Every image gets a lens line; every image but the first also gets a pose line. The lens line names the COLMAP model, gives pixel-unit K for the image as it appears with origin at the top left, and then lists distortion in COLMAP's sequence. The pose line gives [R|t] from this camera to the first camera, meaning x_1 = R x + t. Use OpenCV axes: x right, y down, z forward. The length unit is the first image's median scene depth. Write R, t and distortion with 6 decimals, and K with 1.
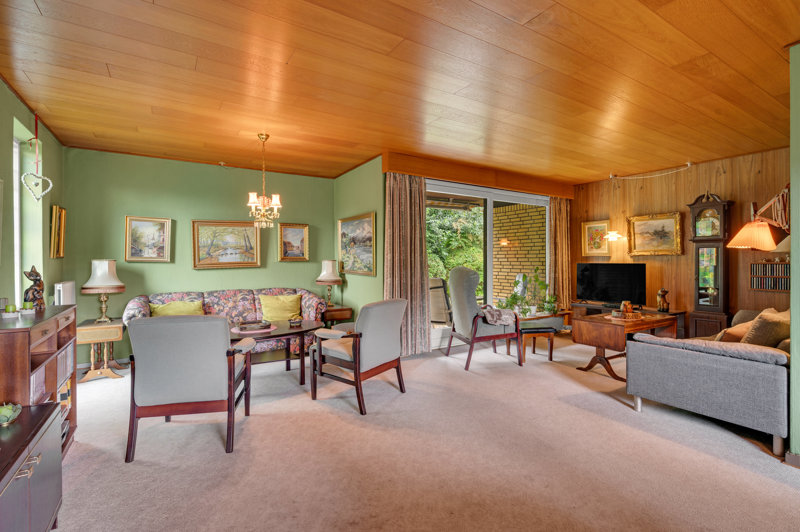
lens RADIAL K [[378.5, 0, 400.8], [0, 378.5, 263.3], [0, 0, 1]] dist [0.003893, 0.000344]
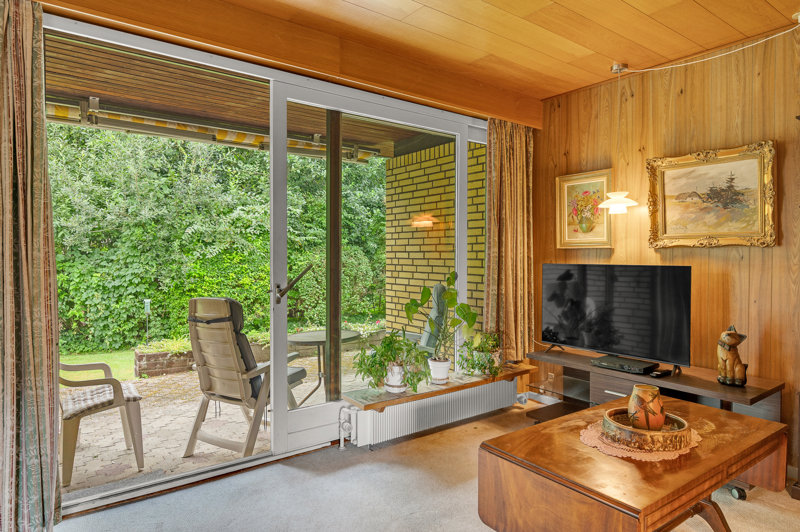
lens RADIAL K [[498.2, 0, 399.9], [0, 498.2, 265.0], [0, 0, 1]] dist [0.004808, 0.000504]
pose [[0.996815, 0.004083, 0.079644, 0.252318], [-0.004955, 0.999930, 0.010752, -0.004297], [-0.079595, -0.011113, 0.996765, 0.426081]]
